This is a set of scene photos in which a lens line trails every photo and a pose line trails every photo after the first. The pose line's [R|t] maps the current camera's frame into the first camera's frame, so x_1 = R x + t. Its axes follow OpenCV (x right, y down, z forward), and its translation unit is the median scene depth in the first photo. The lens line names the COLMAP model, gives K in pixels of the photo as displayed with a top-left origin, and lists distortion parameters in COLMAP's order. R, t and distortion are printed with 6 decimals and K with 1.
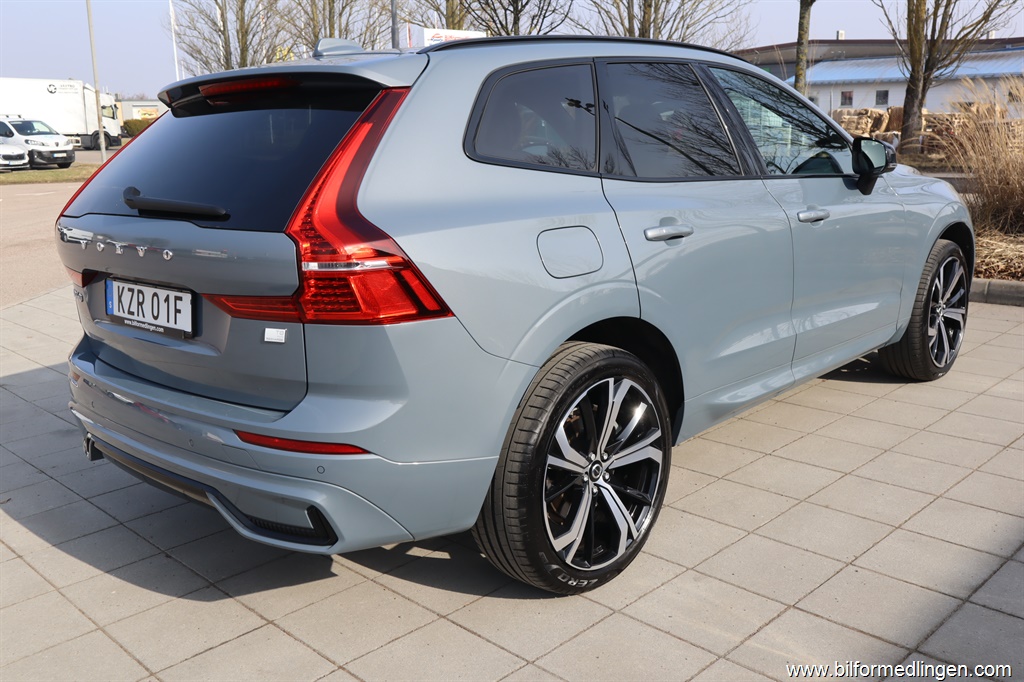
lens RADIAL K [[931.6, 0, 512.0], [0, 931.6, 341.0], [0, 0, 1]] dist [-0.031749, -0.004732]
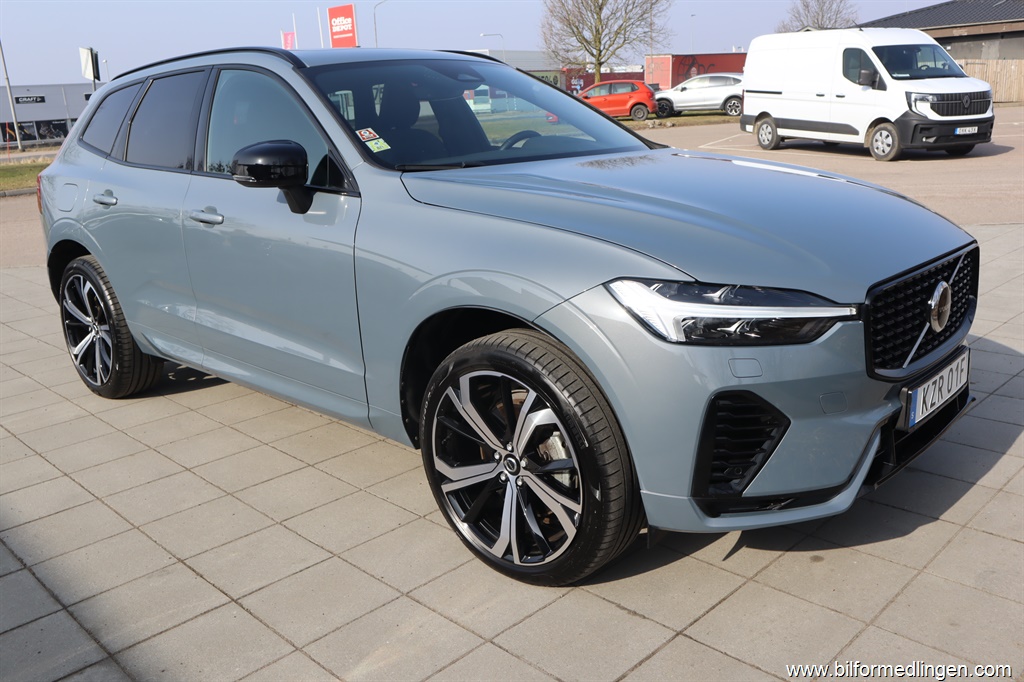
lens RADIAL K [[874.1, 0, 508.6], [0, 874.1, 307.9], [0, 0, 1]] dist [-0.023036, 0.002513]
pose [[0.005571, 0.255604, -0.966765, 1.656614], [-0.182911, 0.950730, 0.250311, -0.442808], [0.983114, 0.175438, 0.052049, 1.675579]]
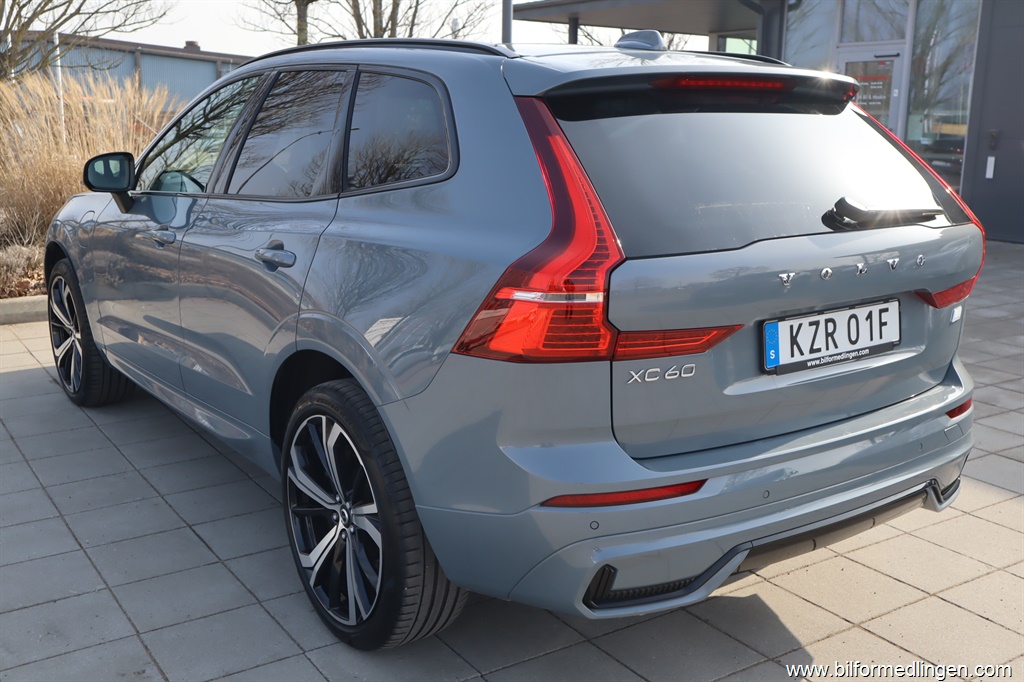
lens RADIAL K [[1054.9, 0, 512.0], [0, 1054.9, 341.0], [0, 0, 1]] dist [-0.003293, 0.010050]
pose [[0.196450, -0.172397, 0.965239, -1.348864], [0.206106, 0.969688, 0.131244, -0.214585], [-0.958607, 0.173159, 0.226028, 1.025166]]
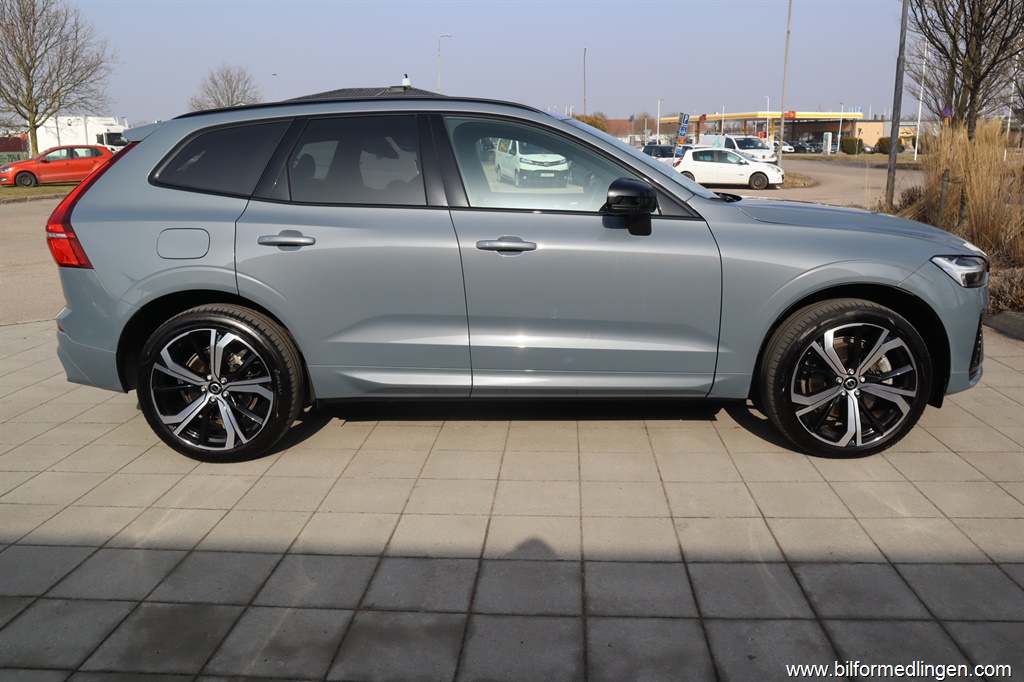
lens RADIAL K [[801.0, 0, 512.0], [0, 801.0, 341.0], [0, 0, 1]] dist [-0.051157, 0.002800]
pose [[0.664732, 0.189993, -0.722519, 1.369387], [-0.176755, 0.979660, 0.094993, -0.150809], [0.725871, 0.064563, 0.684794, 0.451100]]
